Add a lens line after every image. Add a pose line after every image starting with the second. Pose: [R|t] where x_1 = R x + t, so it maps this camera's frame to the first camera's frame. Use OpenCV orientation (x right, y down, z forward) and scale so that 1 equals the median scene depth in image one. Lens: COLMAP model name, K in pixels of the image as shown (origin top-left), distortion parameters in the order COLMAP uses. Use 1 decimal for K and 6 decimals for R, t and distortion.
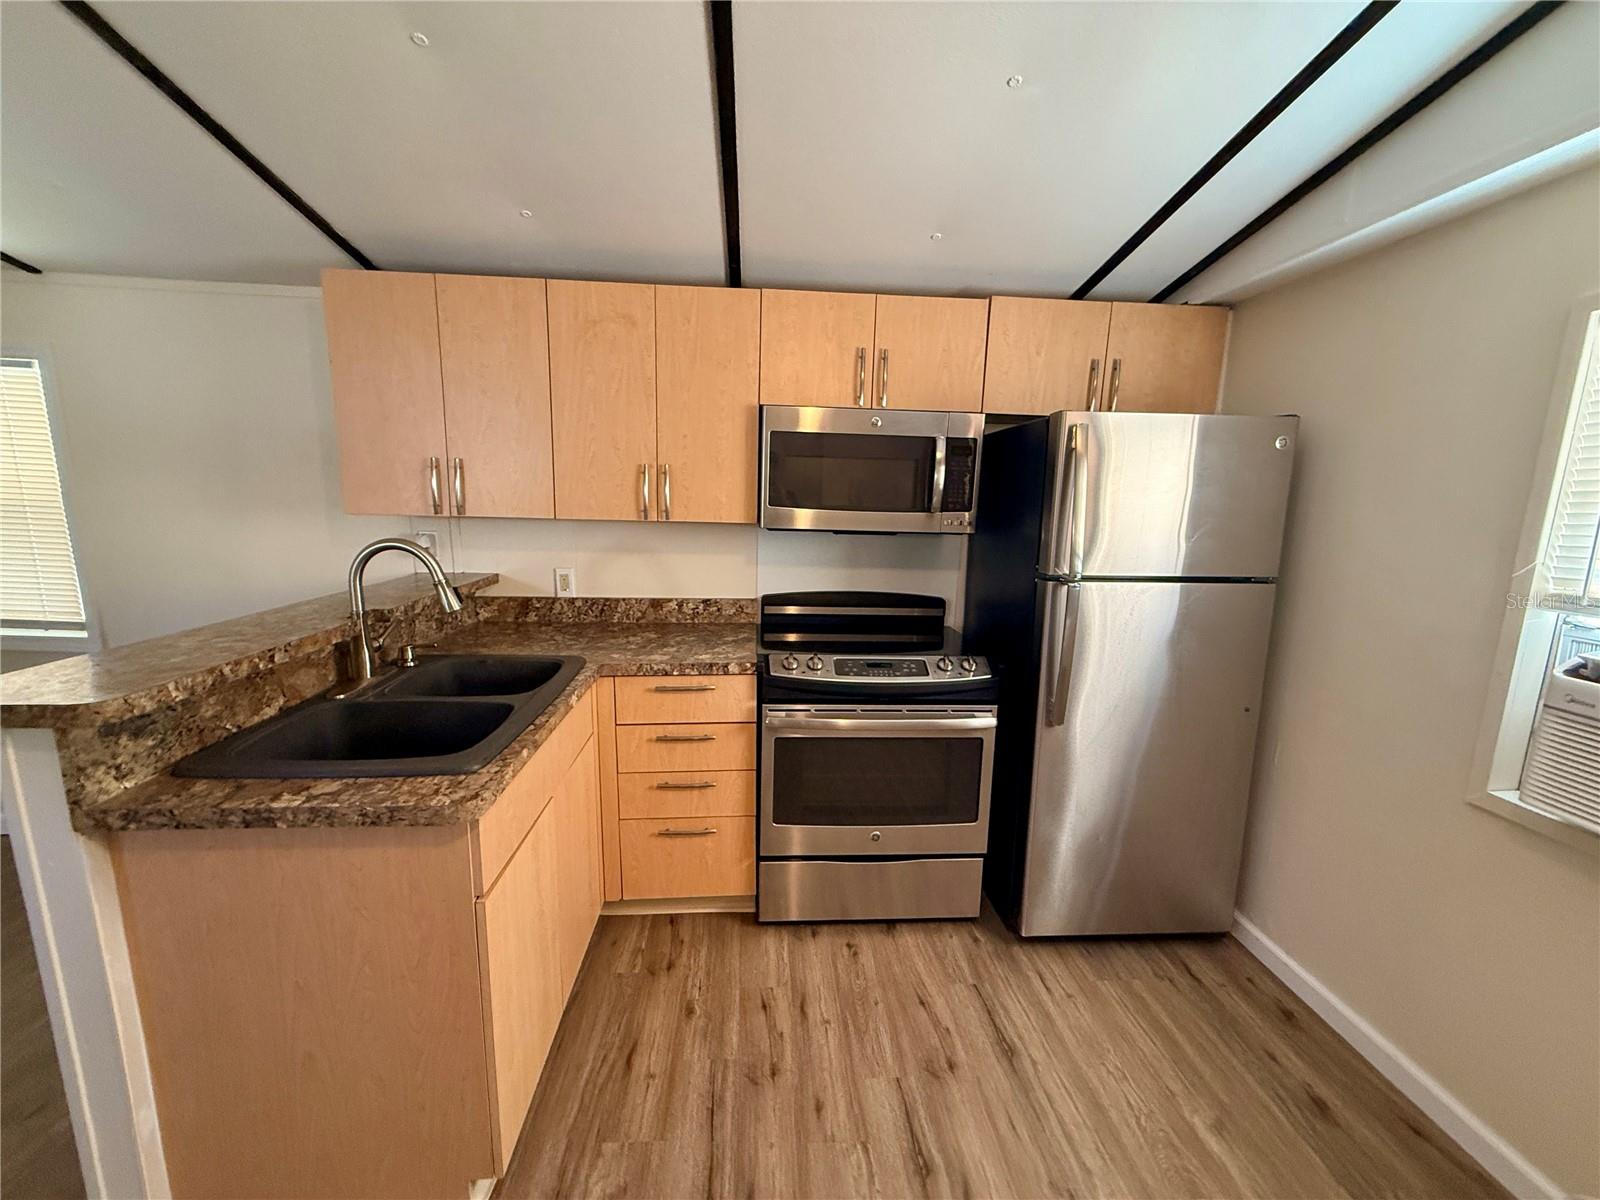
lens RADIAL K [[636.1, 0, 800.0], [0, 636.1, 600.0], [0, 0, 1]] dist [0.000091, 0.000048]
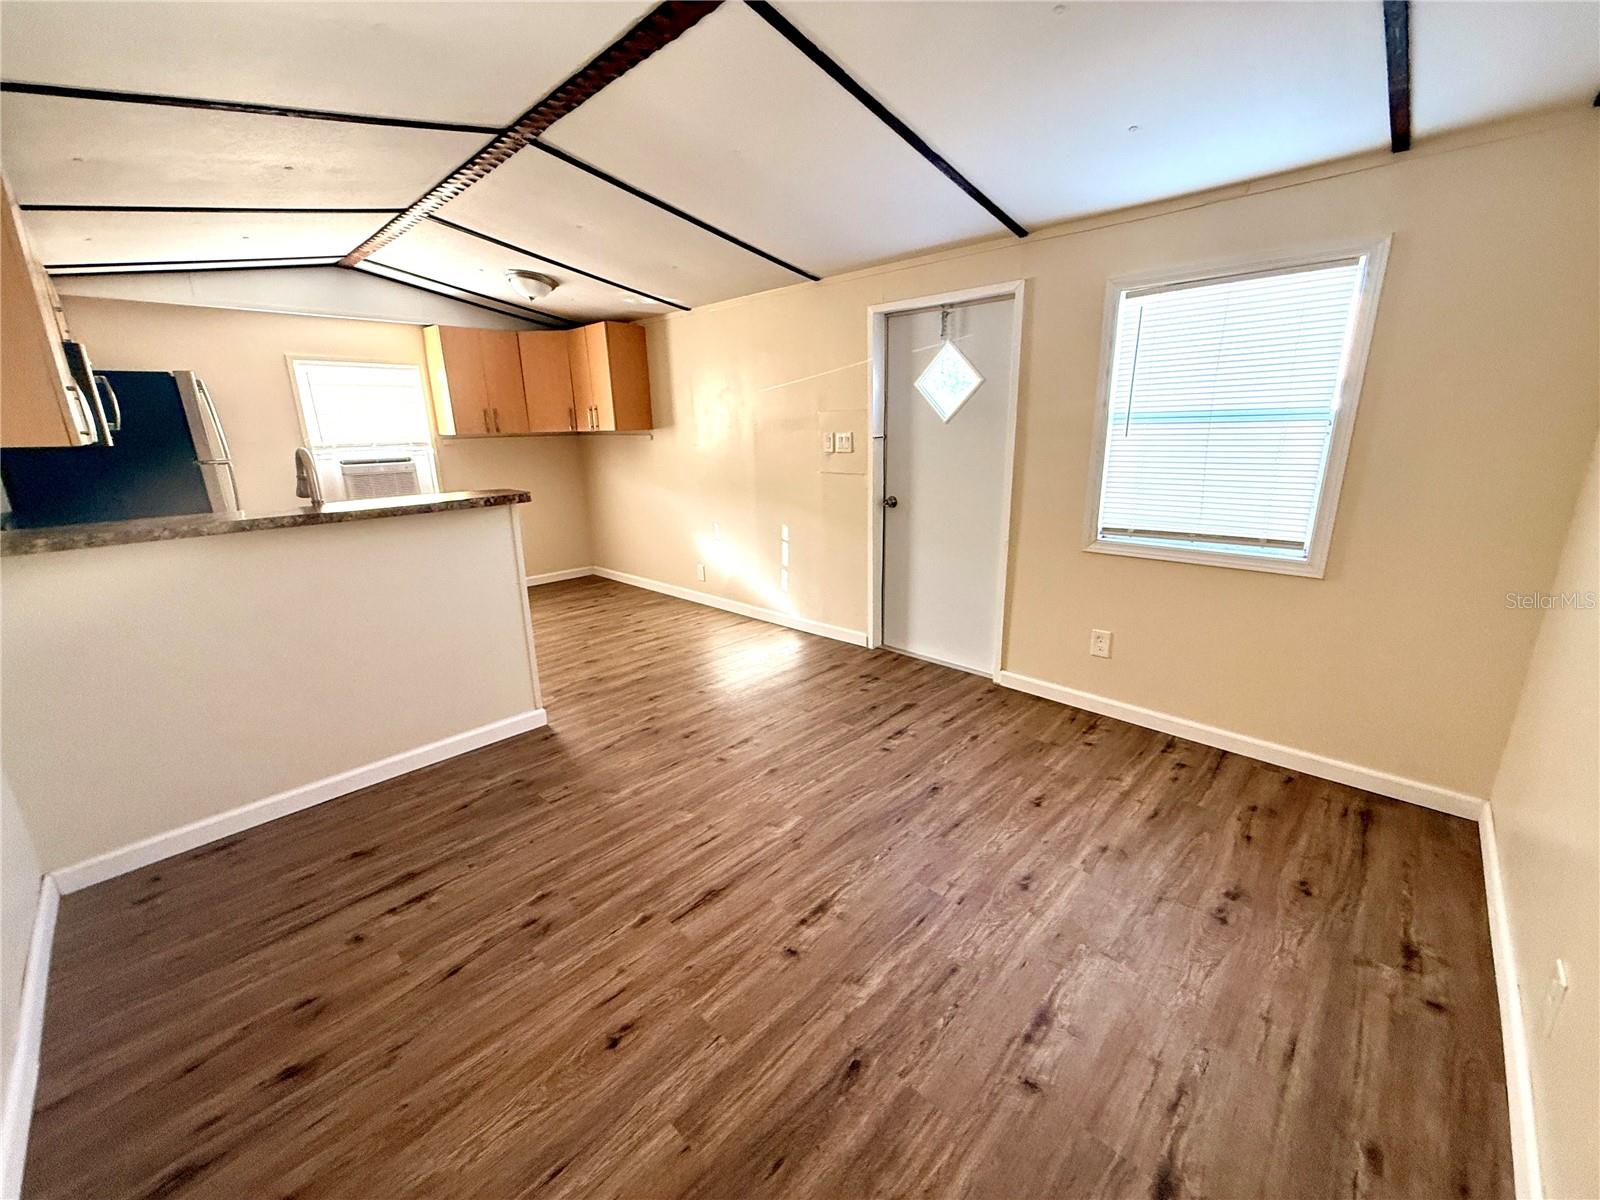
lens RADIAL K [[642.5, 0, 797.6], [0, 642.5, 598.7], [0, 0, 1]] dist [0.000985, -0.000176]
pose [[-0.675775, -0.205661, 0.707836, -2.202149], [0.125615, 0.914109, 0.385519, -0.183964], [-0.726325, 0.349439, -0.591898, 1.013719]]
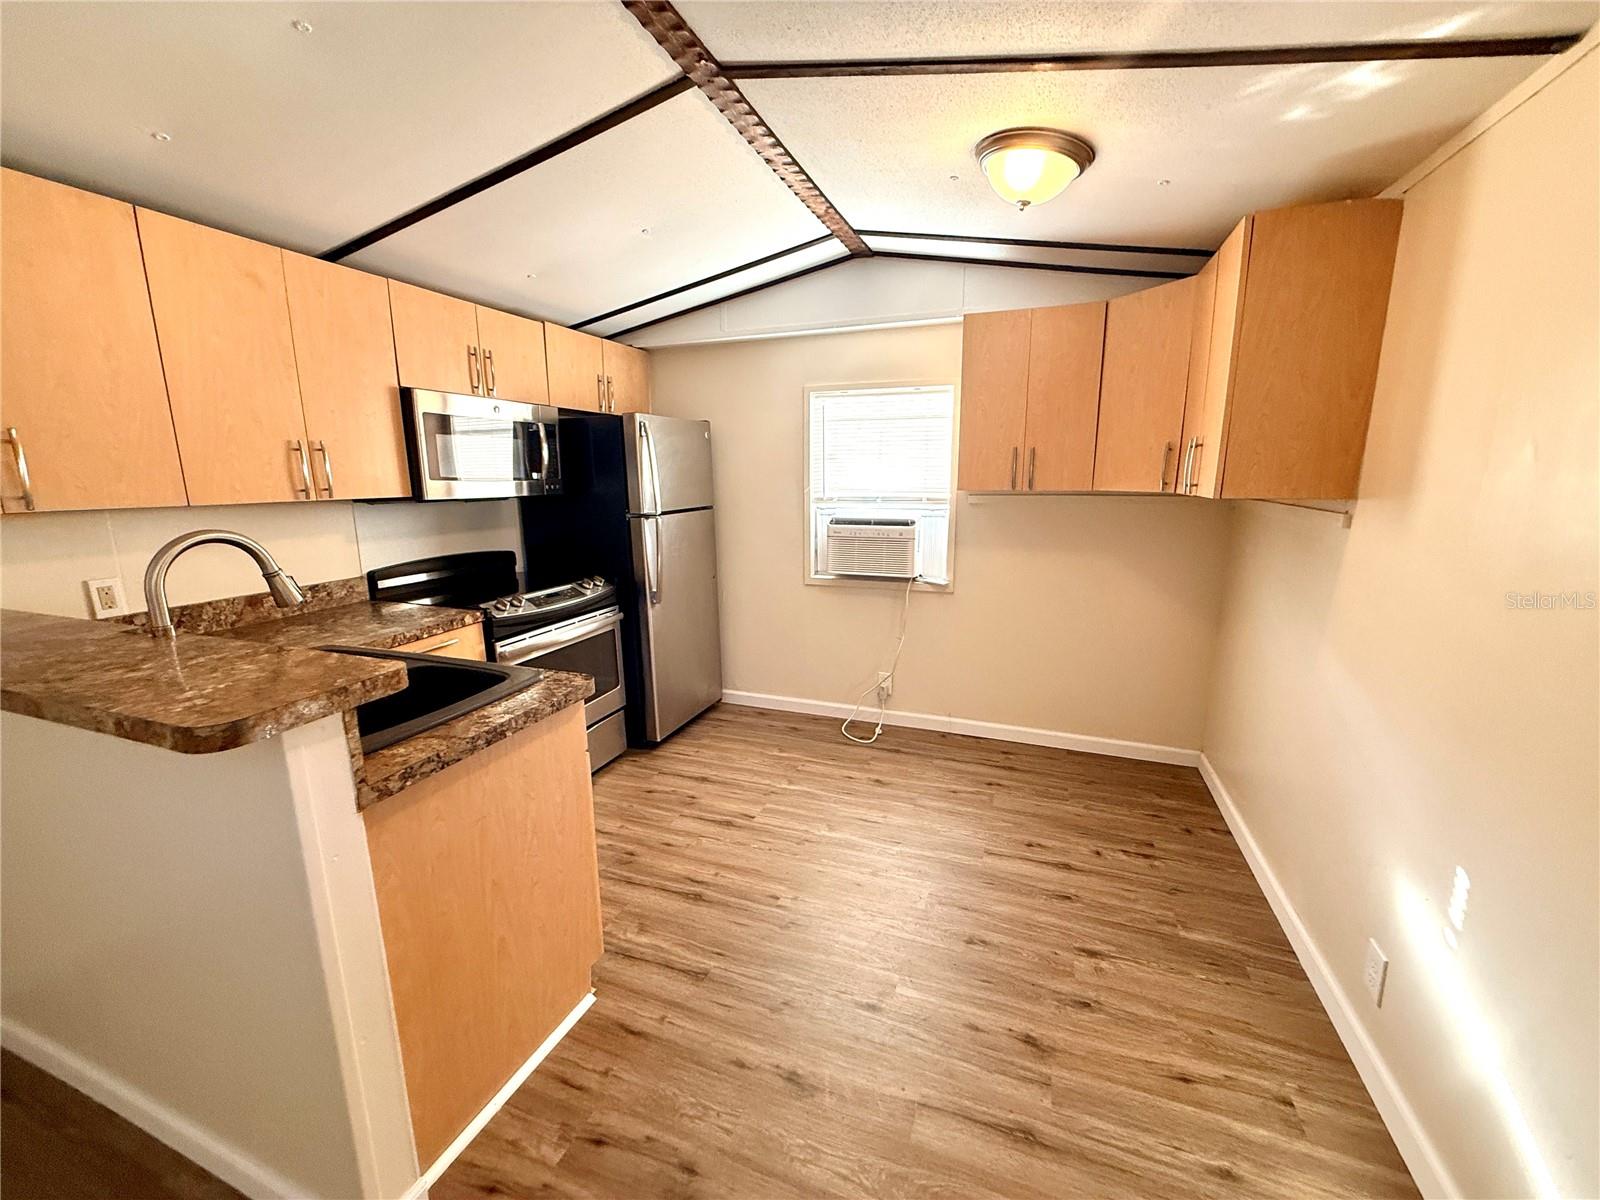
lens RADIAL K [[642.5, 0, 797.6], [0, 642.5, 598.7], [0, 0, 1]] dist [0.000985, -0.000176]
pose [[0.416609, -0.204328, 0.885826, -0.940468], [0.167132, 0.975020, 0.146298, -0.001801], [-0.893590, 0.087101, 0.440352, -0.062619]]
